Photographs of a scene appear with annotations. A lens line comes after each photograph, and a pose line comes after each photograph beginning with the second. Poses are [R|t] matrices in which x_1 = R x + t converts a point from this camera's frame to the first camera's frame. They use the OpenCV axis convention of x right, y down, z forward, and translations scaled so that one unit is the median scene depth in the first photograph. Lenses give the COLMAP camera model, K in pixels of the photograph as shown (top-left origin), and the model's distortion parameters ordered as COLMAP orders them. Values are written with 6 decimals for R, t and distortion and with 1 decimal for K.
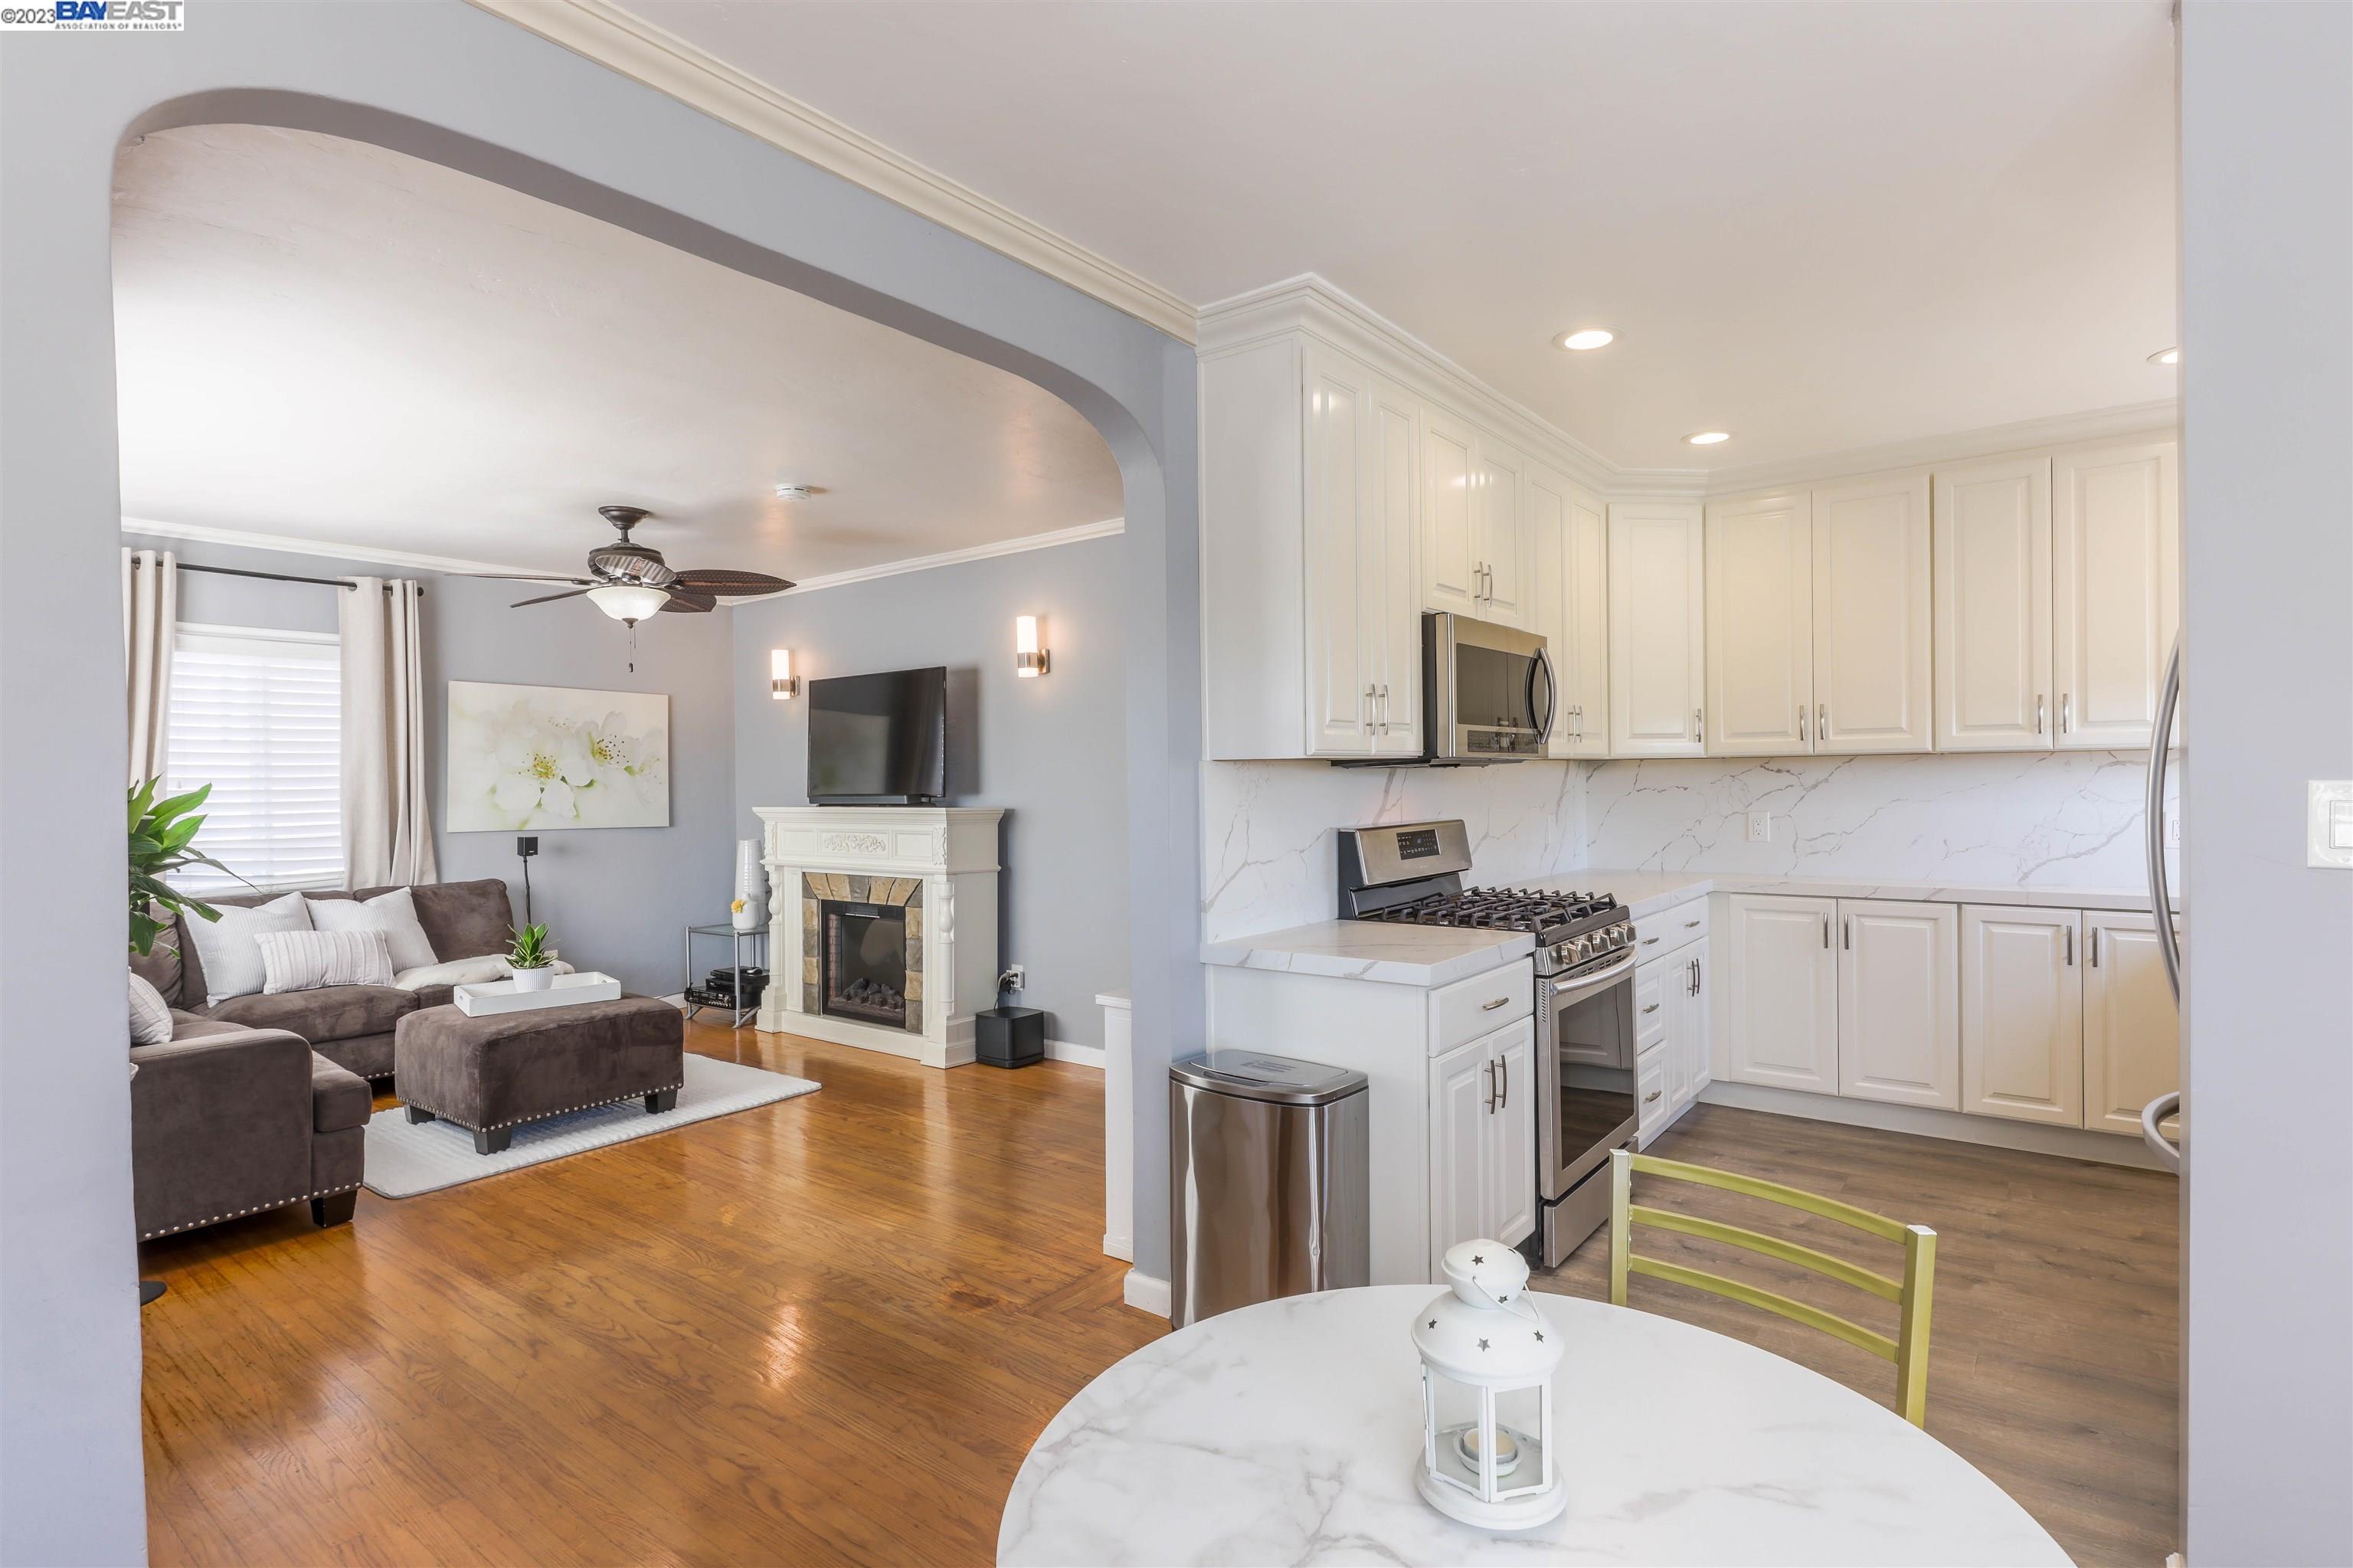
lens RADIAL K [[1173.0, 0, 1176.5], [0, 1173.0, 784.0], [0, 0, 1]] dist [0.000320, 0.000445]
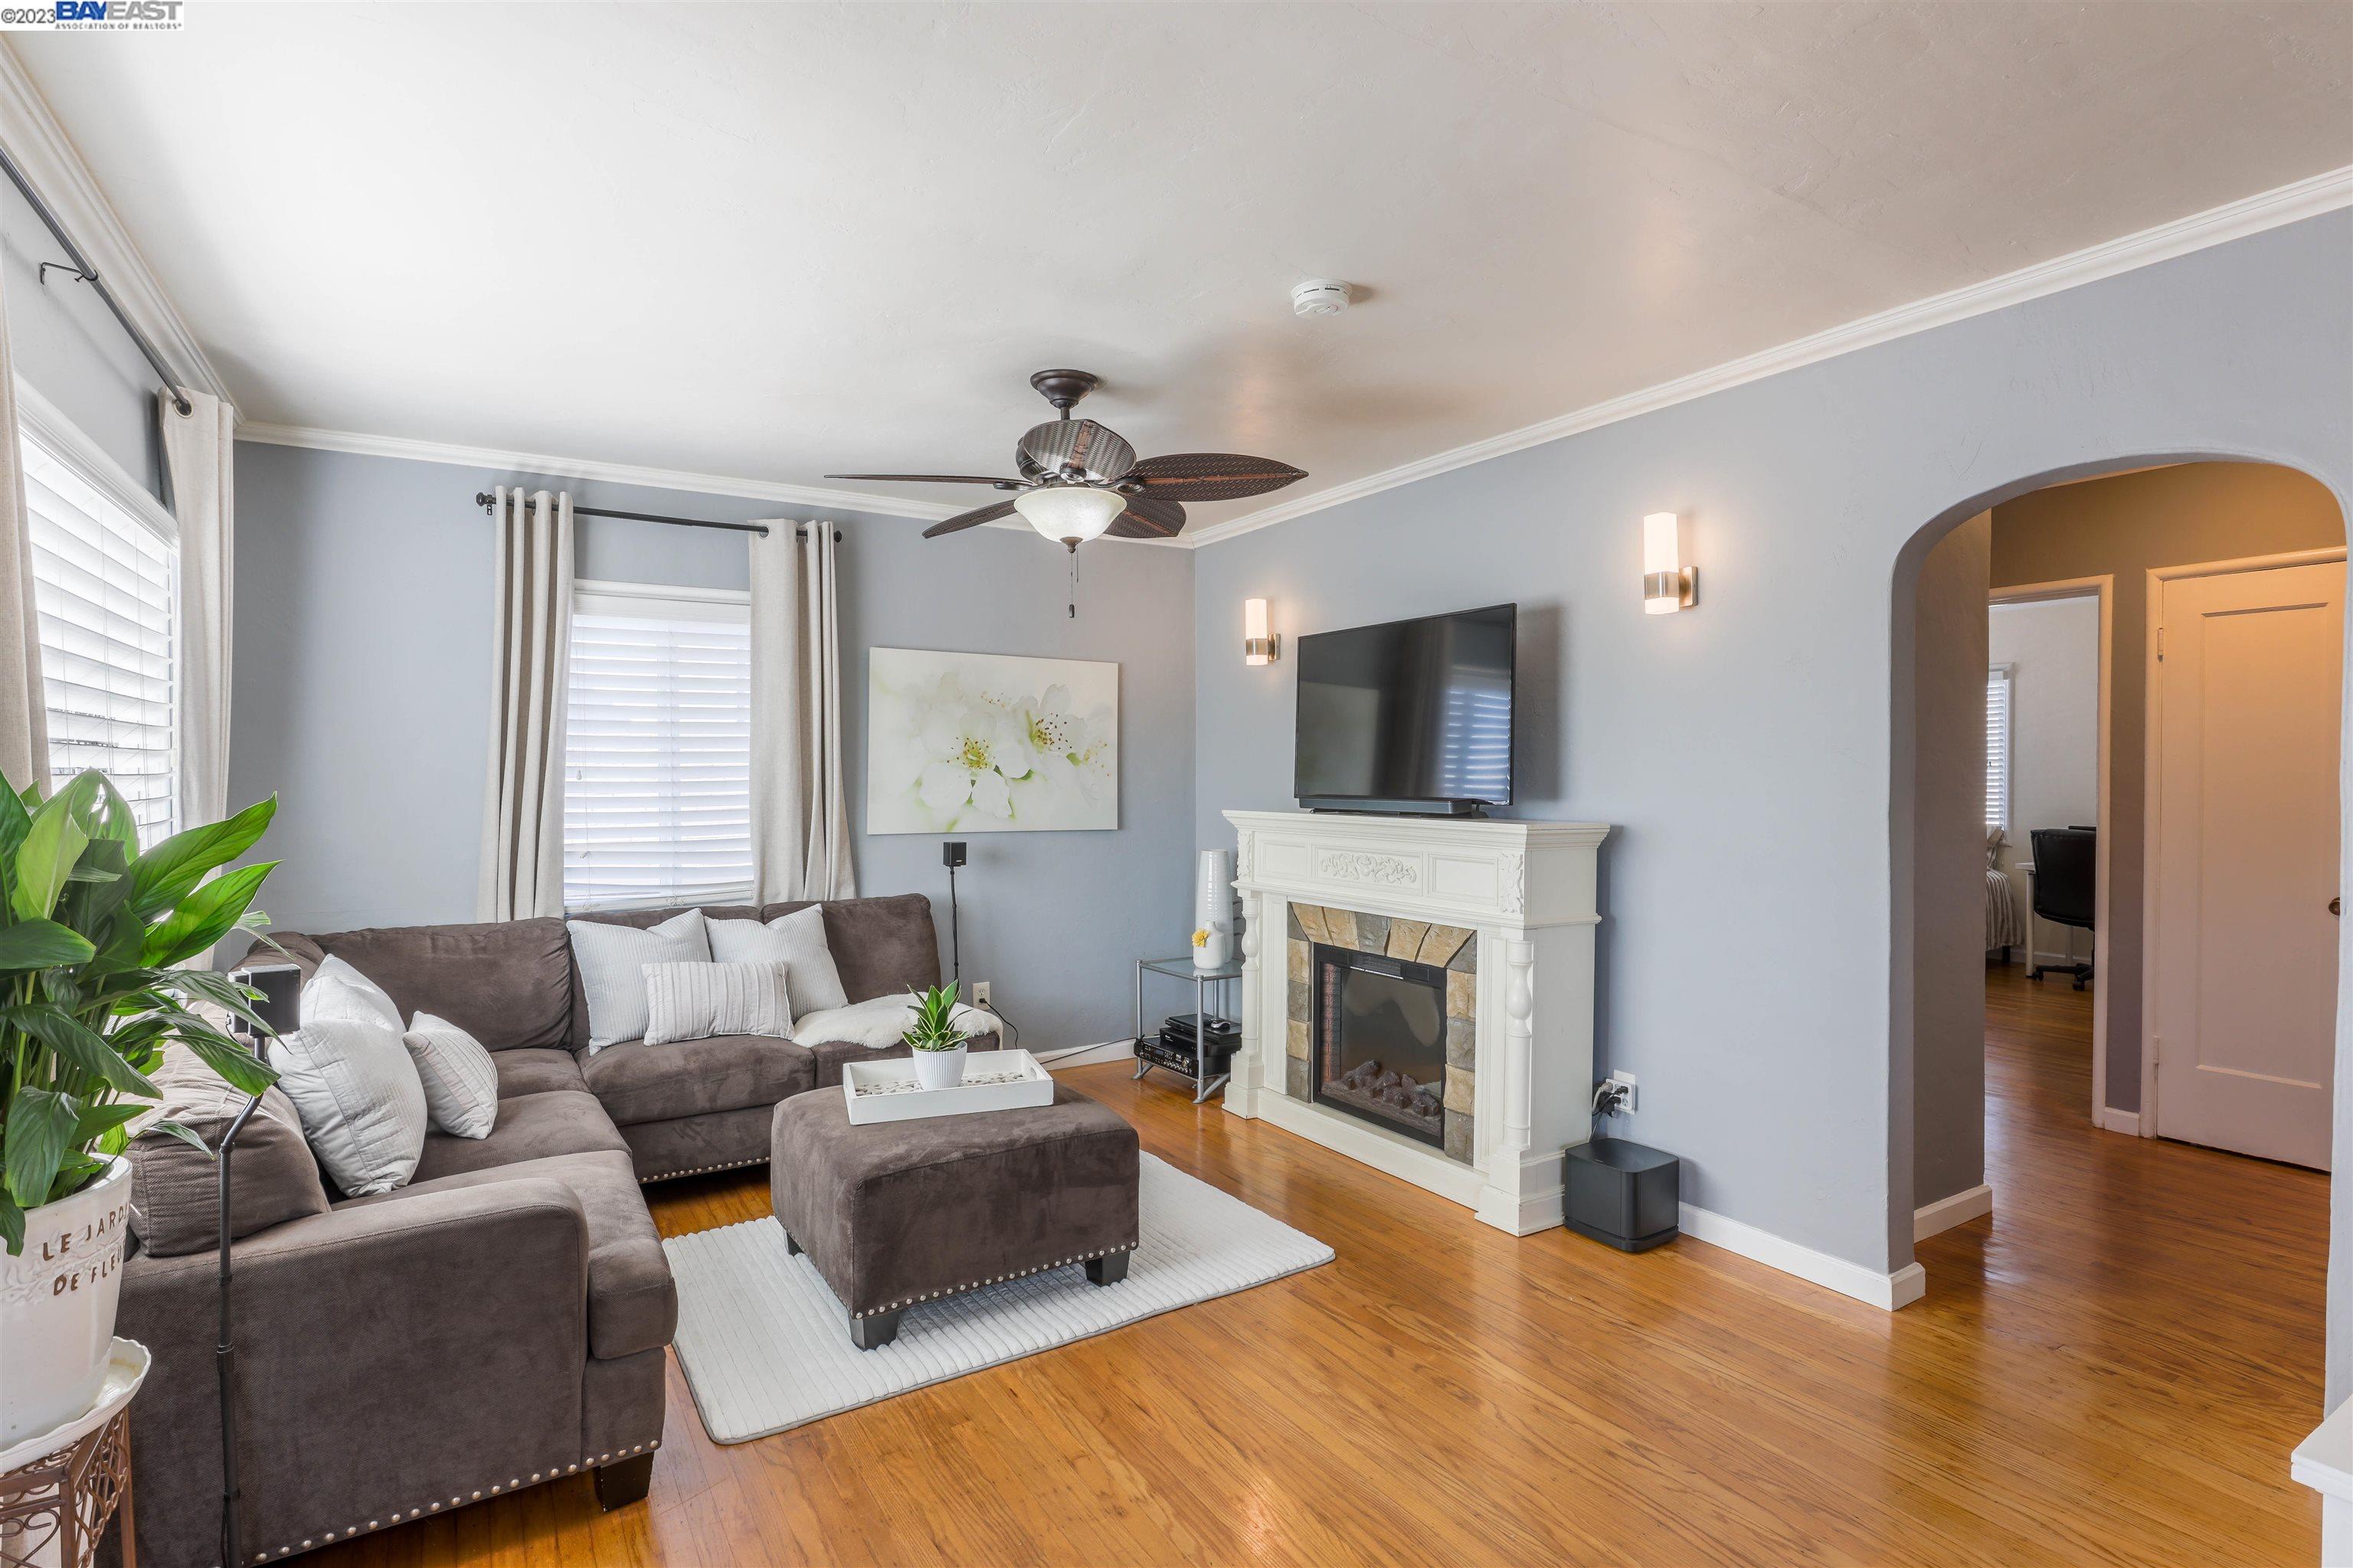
lens RADIAL K [[1173.0, 0, 1176.5], [0, 1173.0, 784.0], [0, 0, 1]] dist [0.000320, 0.000445]
pose [[0.938089, 0.014467, -0.346092, -0.150764], [-0.009543, 0.999828, 0.015926, -0.009323], [0.346263, -0.011638, 0.938065, 0.335917]]
